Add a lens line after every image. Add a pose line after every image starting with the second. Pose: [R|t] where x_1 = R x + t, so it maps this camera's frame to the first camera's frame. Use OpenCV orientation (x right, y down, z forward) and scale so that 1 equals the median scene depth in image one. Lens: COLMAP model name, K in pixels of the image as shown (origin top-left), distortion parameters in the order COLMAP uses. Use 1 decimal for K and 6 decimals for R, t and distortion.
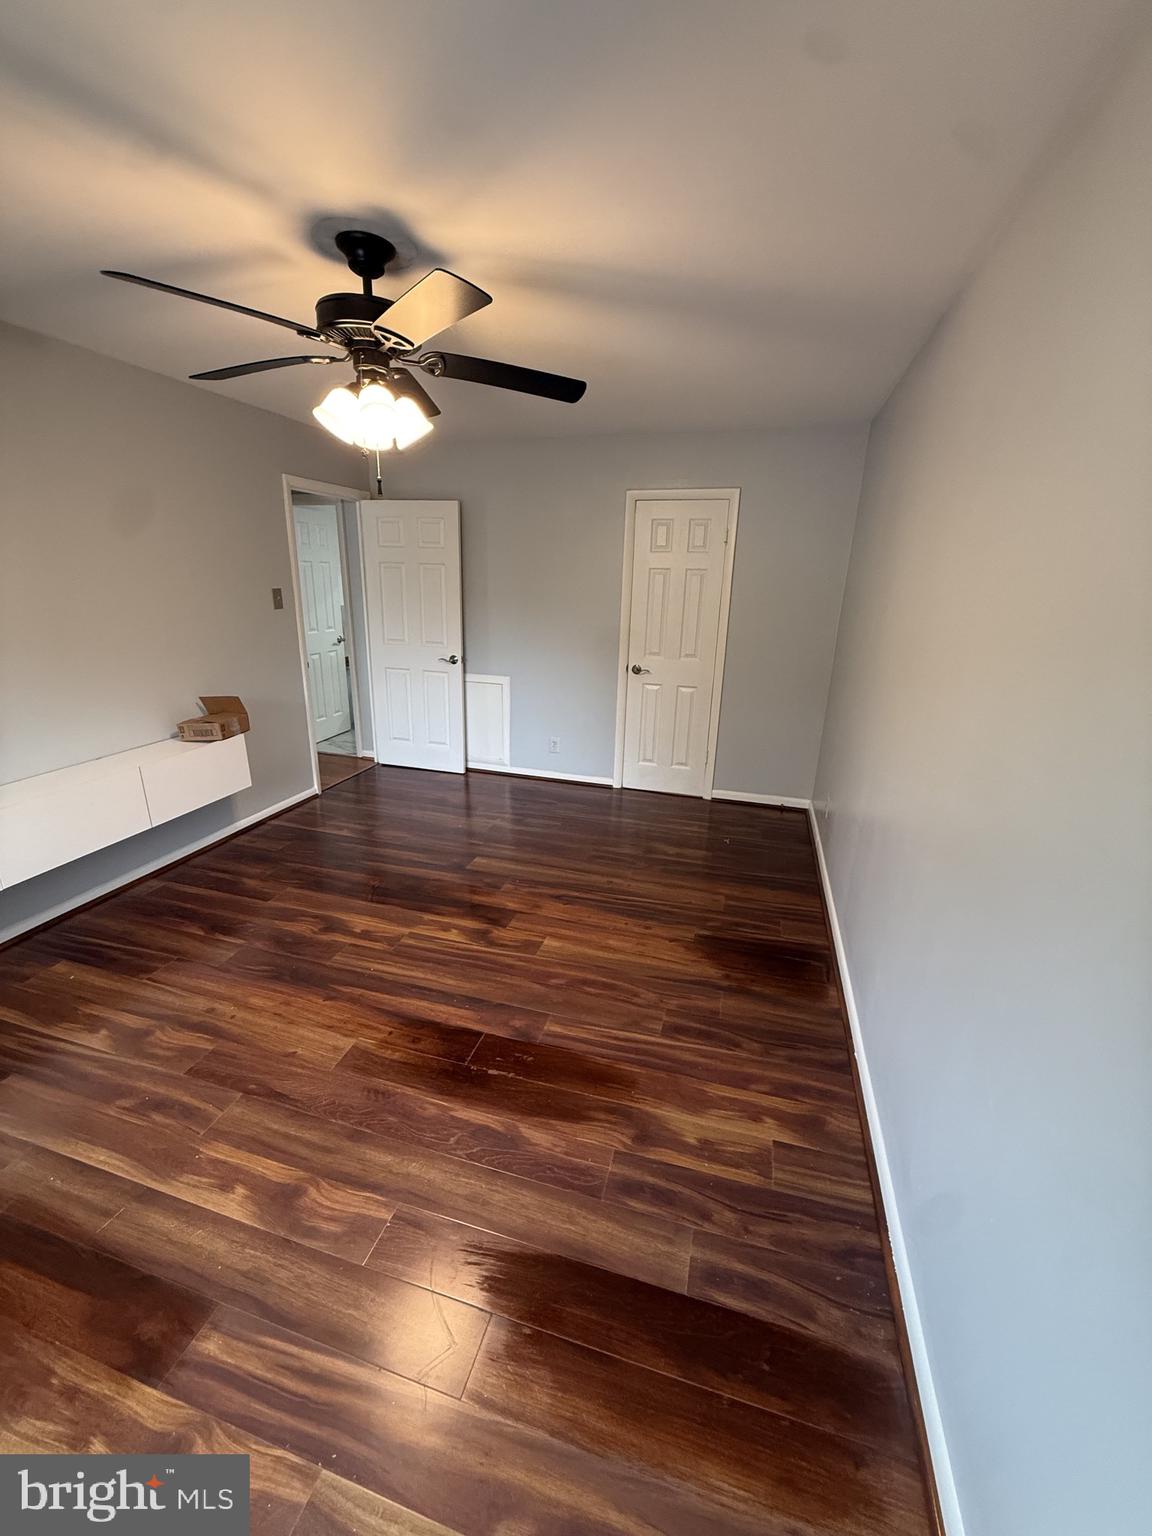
lens RADIAL K [[613.1, 0, 566.3], [0, 613.1, 770.9], [0, 0, 1]] dist [-0.000439, 0.000616]
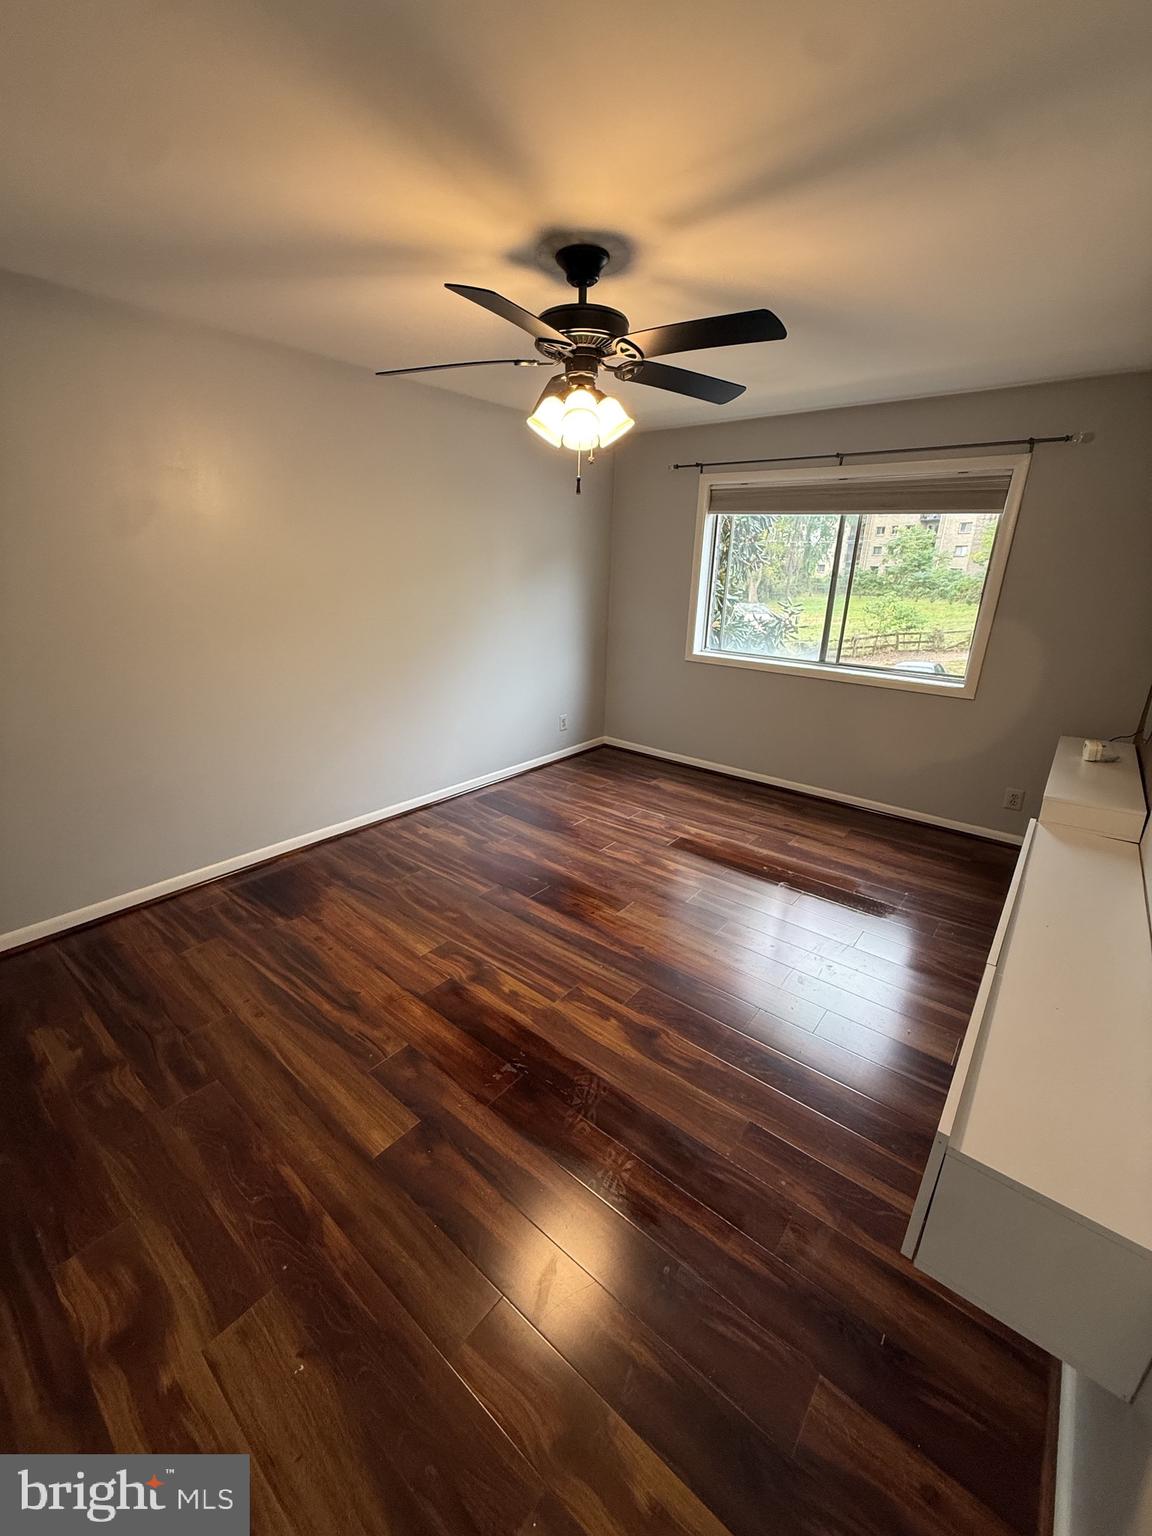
lens RADIAL K [[613.1, 0, 568.6], [0, 613.1, 760.6], [0, 0, 1]] dist [-0.000439, 0.000616]
pose [[-0.920026, -0.168496, 0.353781, -0.553776], [0.075545, 0.809628, 0.582062, -0.526596], [-0.384506, 0.562239, -0.732149, 1.531038]]
